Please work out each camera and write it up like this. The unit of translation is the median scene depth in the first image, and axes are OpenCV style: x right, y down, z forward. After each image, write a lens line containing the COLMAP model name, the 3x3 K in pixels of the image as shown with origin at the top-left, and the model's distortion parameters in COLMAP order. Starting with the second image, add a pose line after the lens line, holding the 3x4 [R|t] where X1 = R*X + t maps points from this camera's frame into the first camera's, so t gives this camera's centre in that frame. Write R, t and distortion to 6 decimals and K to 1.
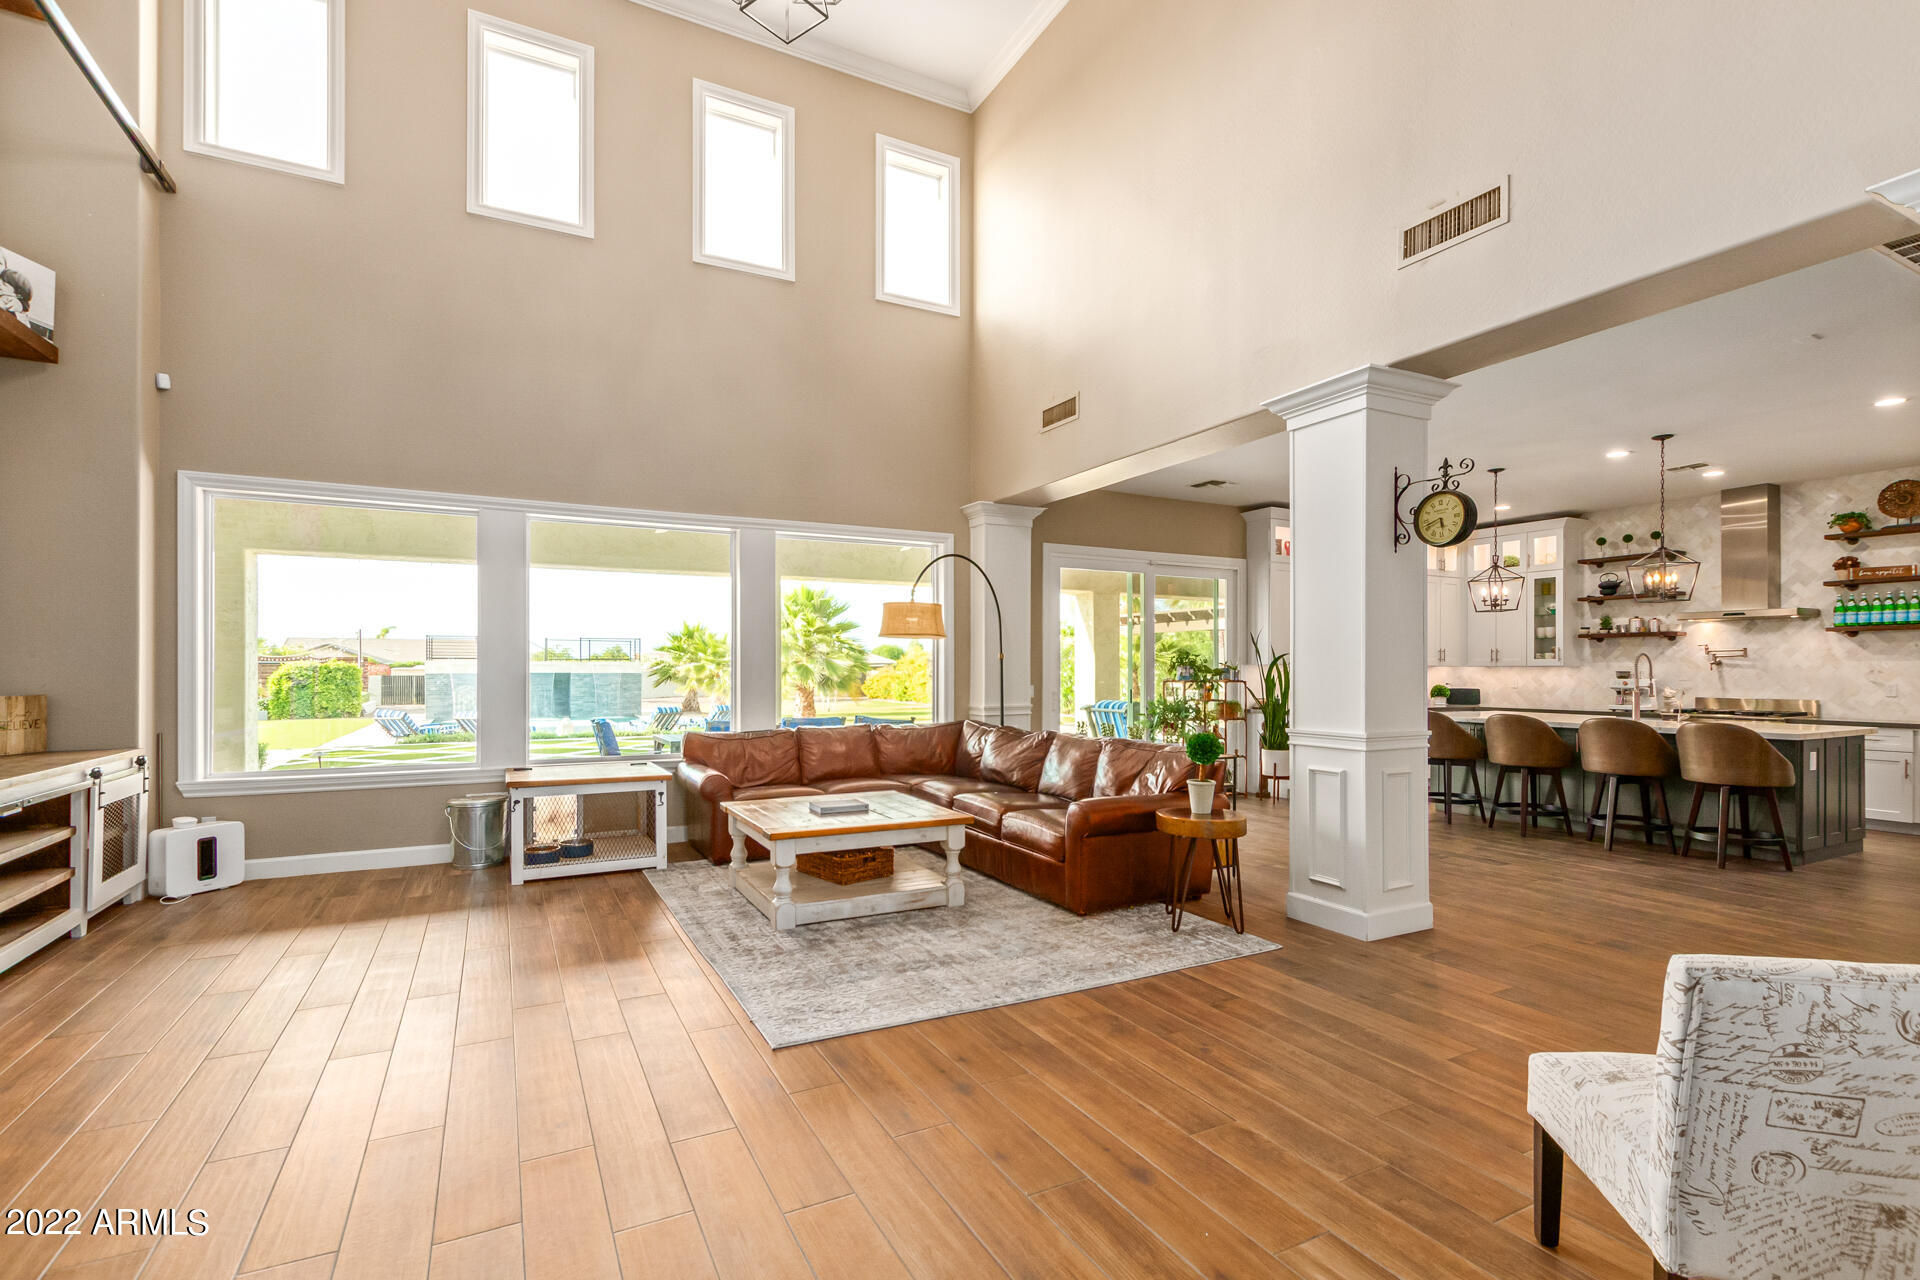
lens RADIAL K [[898.7, 0, 980.0], [0, 898.7, 661.9], [0, 0, 1]] dist [0.022369, -0.004240]
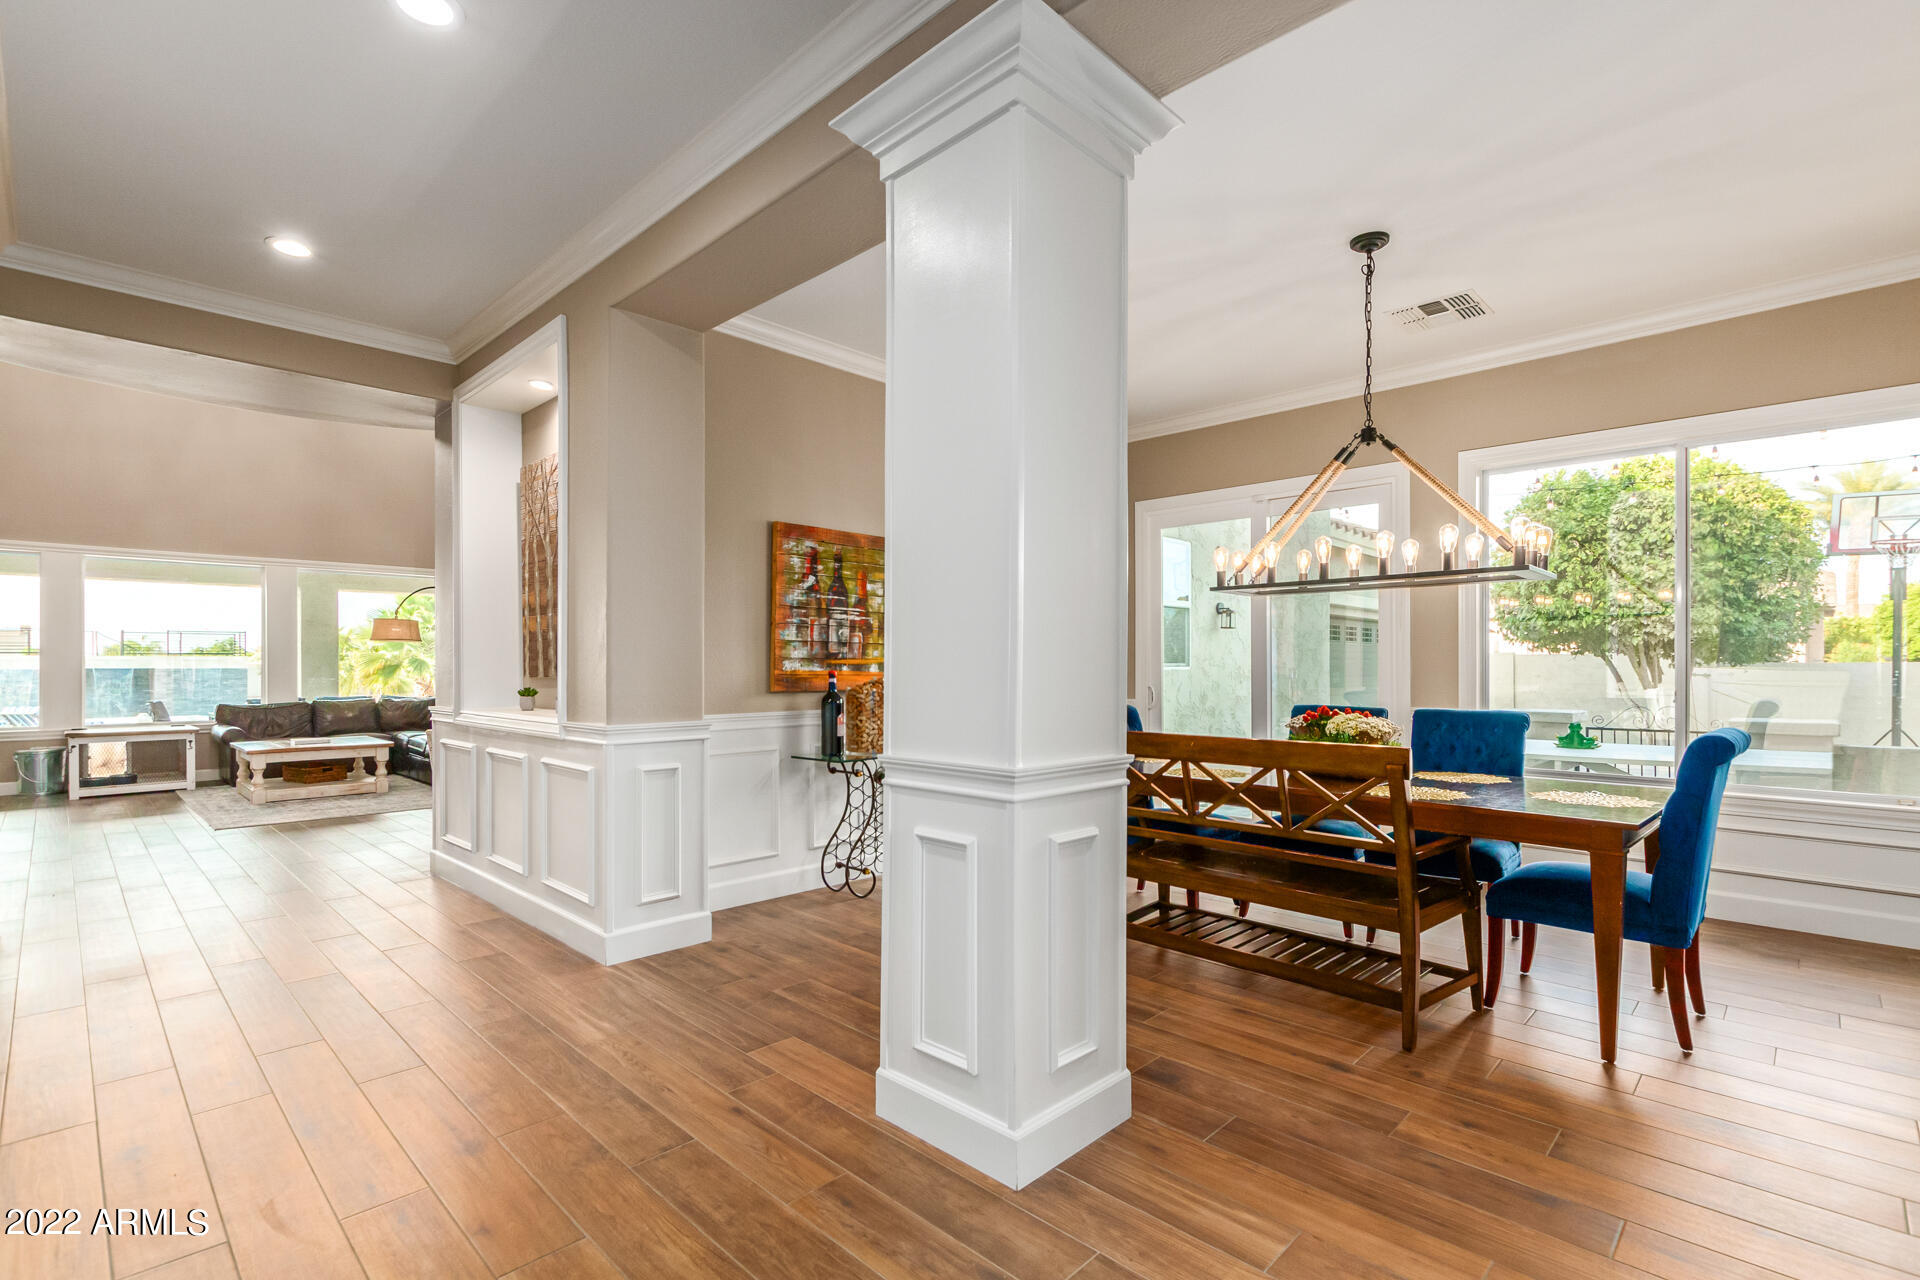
lens RADIAL K [[898.7, 0, 974.0], [0, 898.7, 658.5], [0, 0, 1]] dist [0.022369, -0.004240]
pose [[0.956717, -0.005691, 0.290964, 0.368154], [0.004290, 0.999976, 0.005452, -0.000402], [-0.290988, -0.003968, 0.956718, -0.685706]]
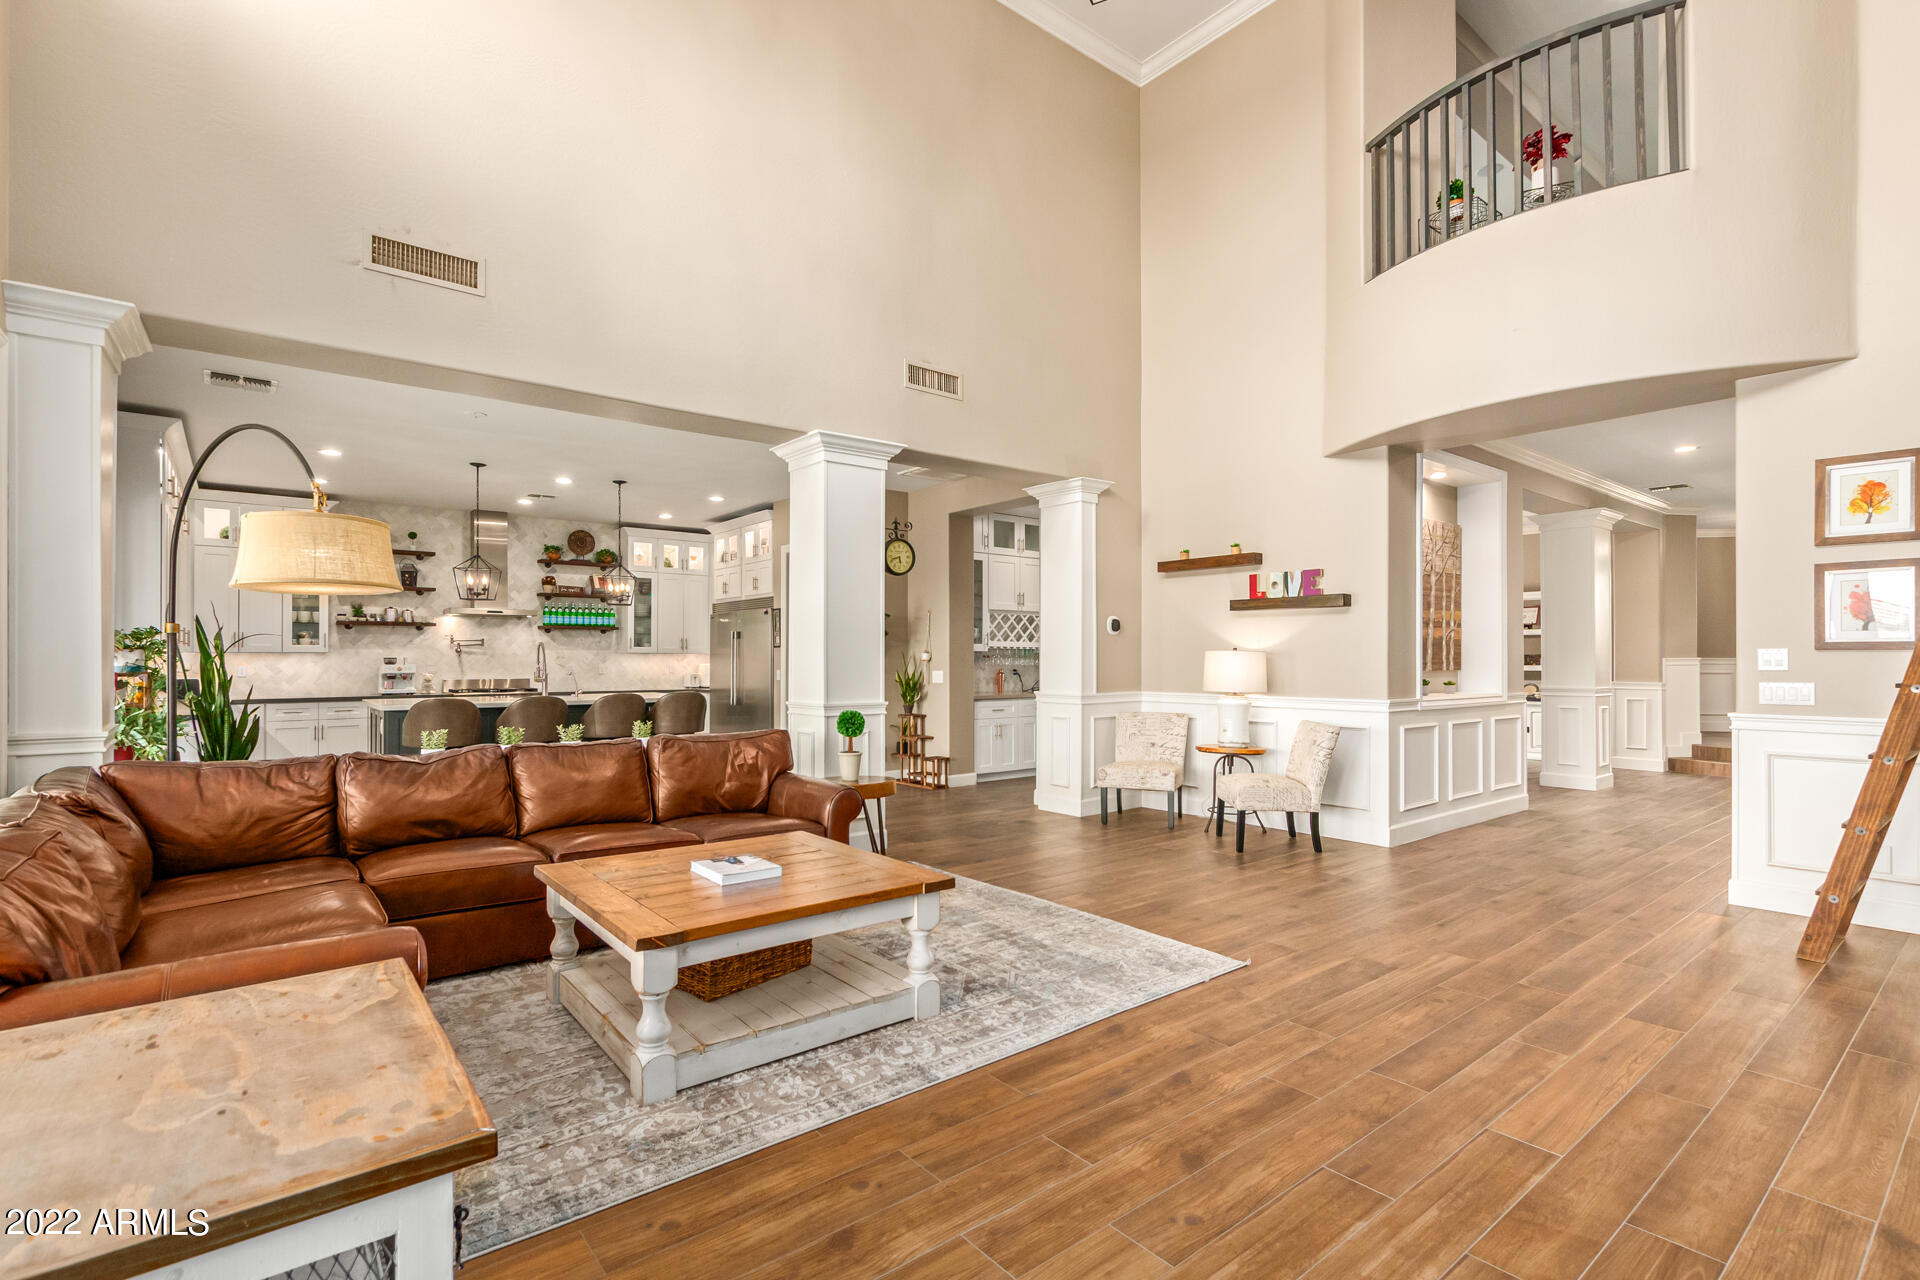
lens RADIAL K [[898.7, 0, 954.2], [0, 898.7, 655.9], [0, 0, 1]] dist [0.022369, -0.004240]
pose [[-0.189375, 0.000918, 0.981904, -0.532249], [-0.009275, 0.999953, -0.002724, 0.005863], [-0.981861, -0.009623, -0.189357, 0.636325]]
